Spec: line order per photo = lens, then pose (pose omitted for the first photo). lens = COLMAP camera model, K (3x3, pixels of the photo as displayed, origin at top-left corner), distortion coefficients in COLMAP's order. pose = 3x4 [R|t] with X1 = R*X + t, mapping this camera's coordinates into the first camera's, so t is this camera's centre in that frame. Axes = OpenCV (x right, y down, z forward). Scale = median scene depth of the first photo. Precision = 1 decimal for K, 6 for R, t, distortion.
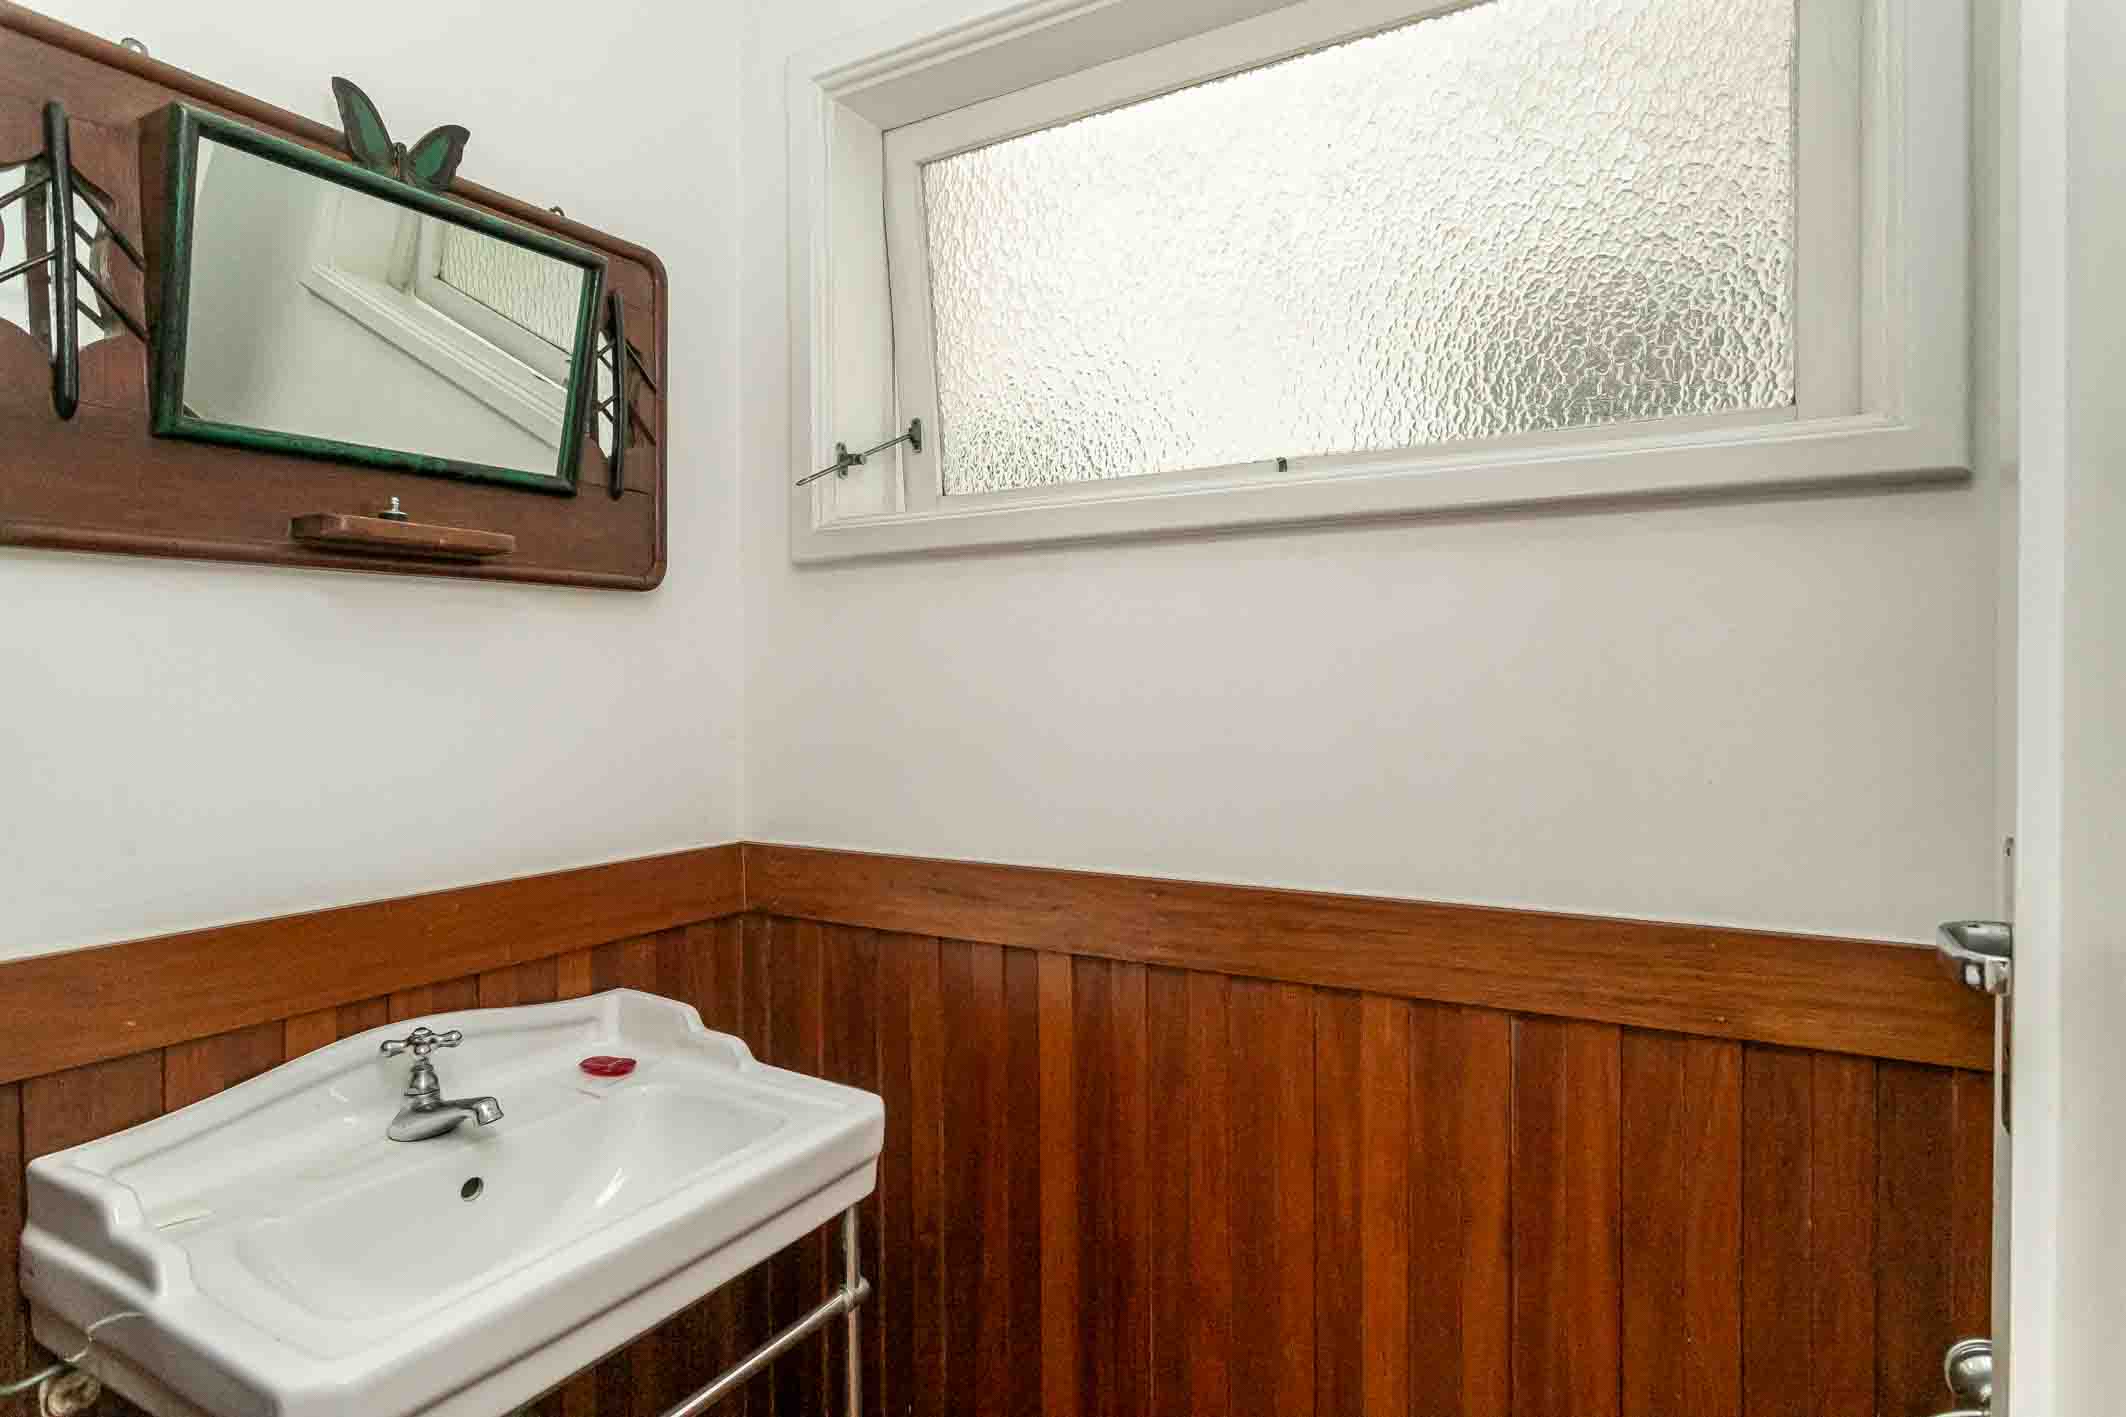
lens RADIAL K [[1175.9, 0, 1065.4], [0, 1175.9, 698.7], [0, 0, 1]] dist [-0.000677, 0.000618]
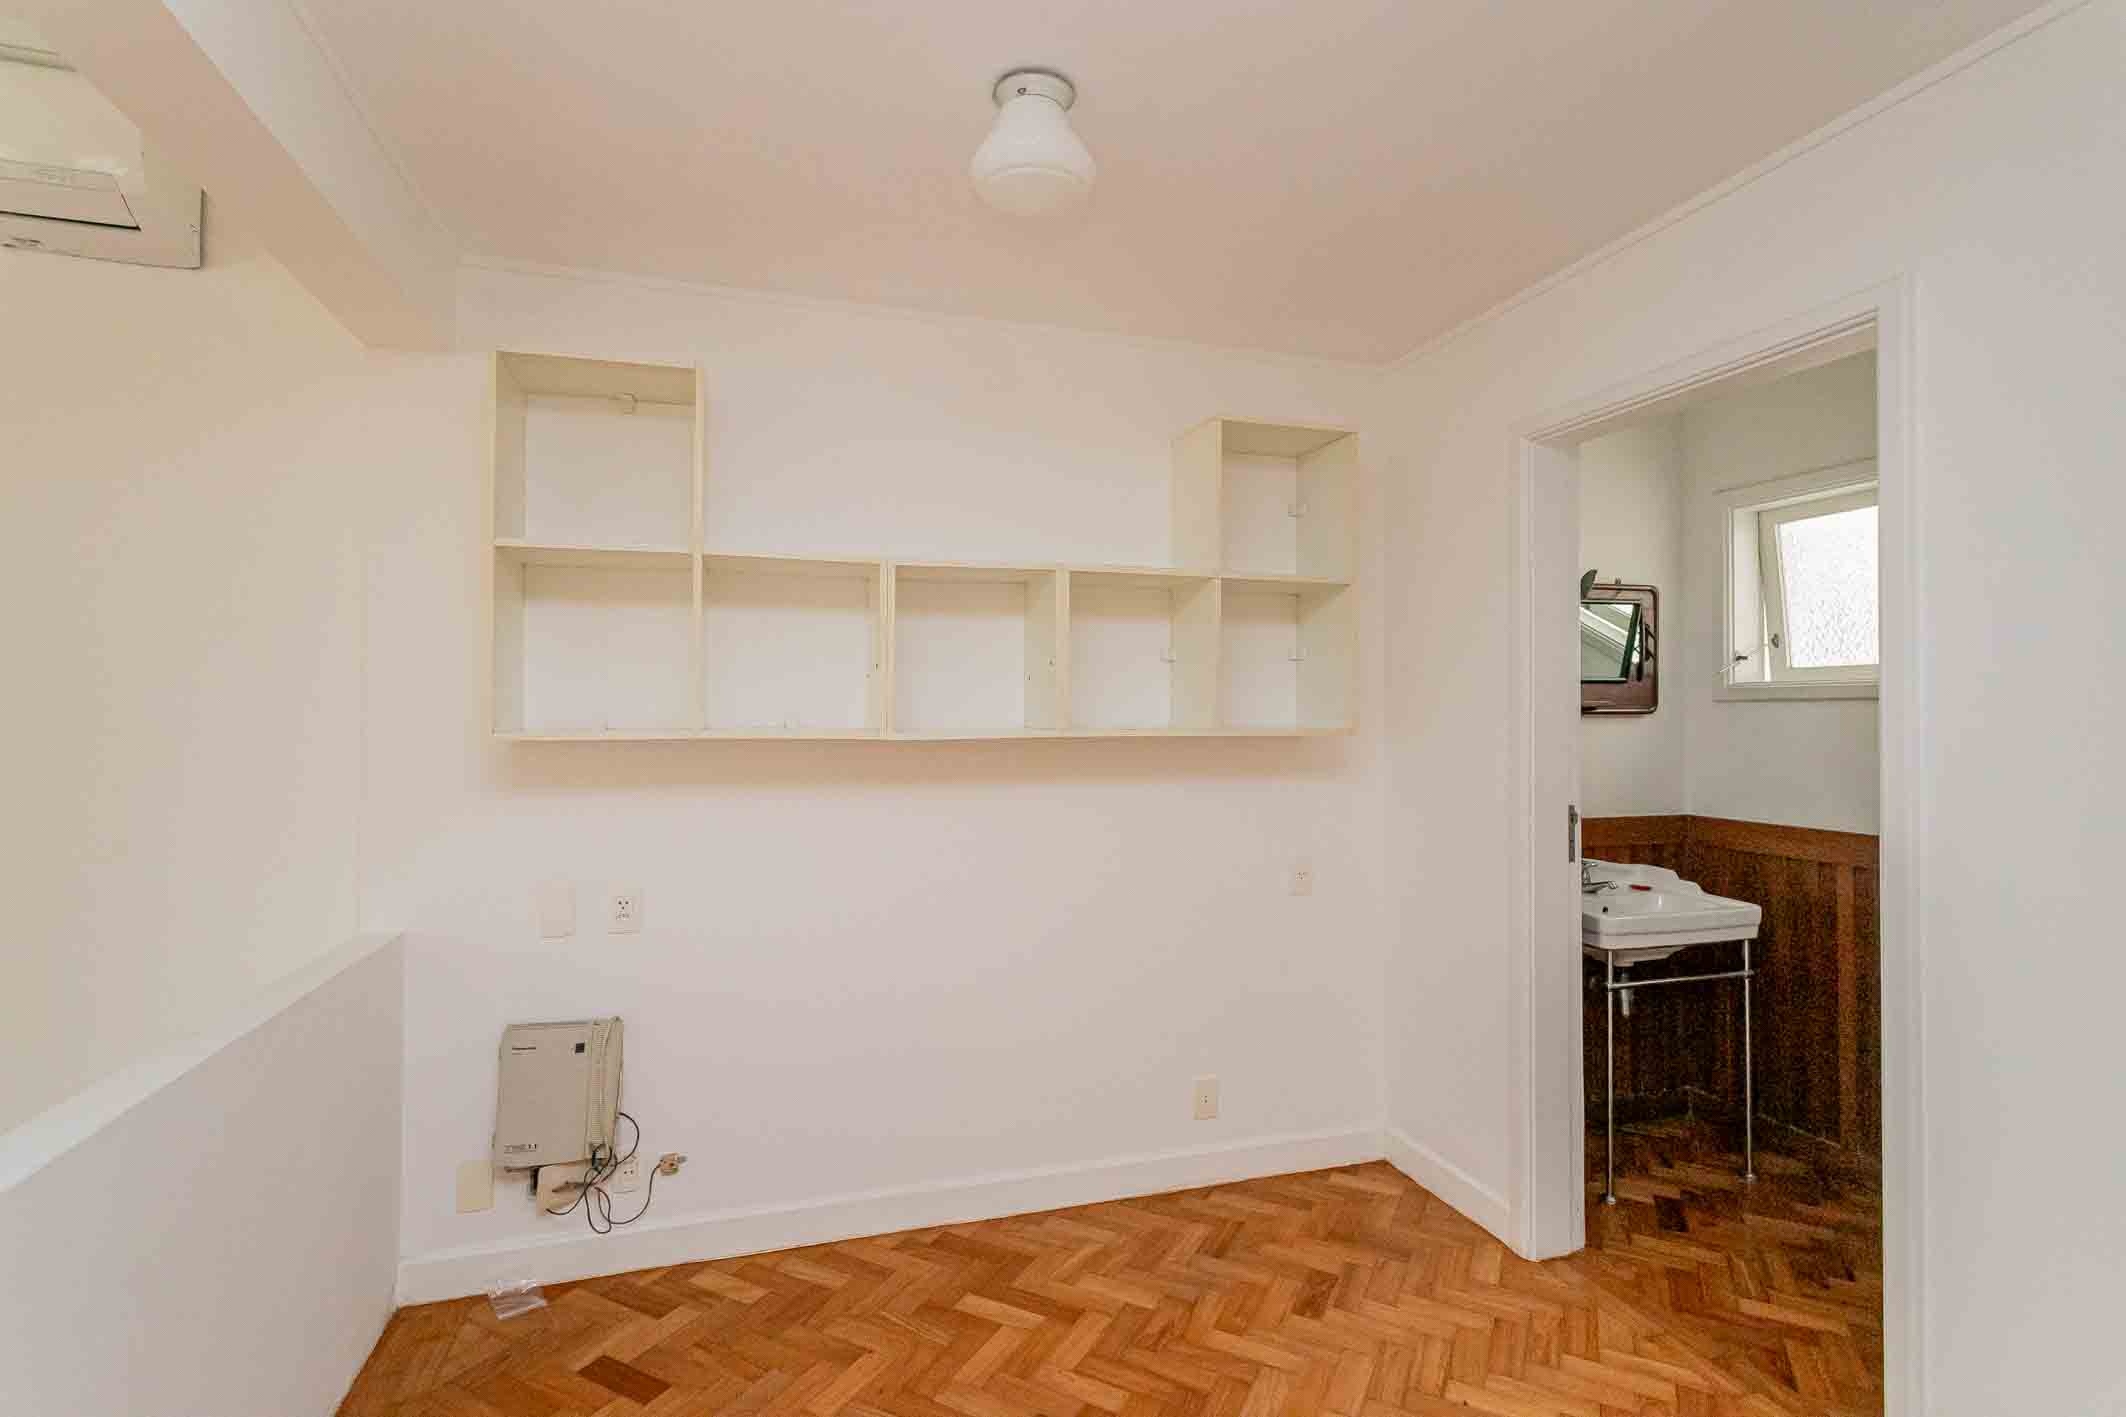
lens RADIAL K [[1015.2, 0, 1063.0], [0, 1015.2, 708.5], [0, 0, 1]] dist [0.010185, 0.000239]
pose [[0.736214, -0.000129, -0.676749, 0.230251], [-0.011449, 0.999854, -0.012645, -0.063485], [0.676652, 0.017058, 0.736105, -1.657437]]
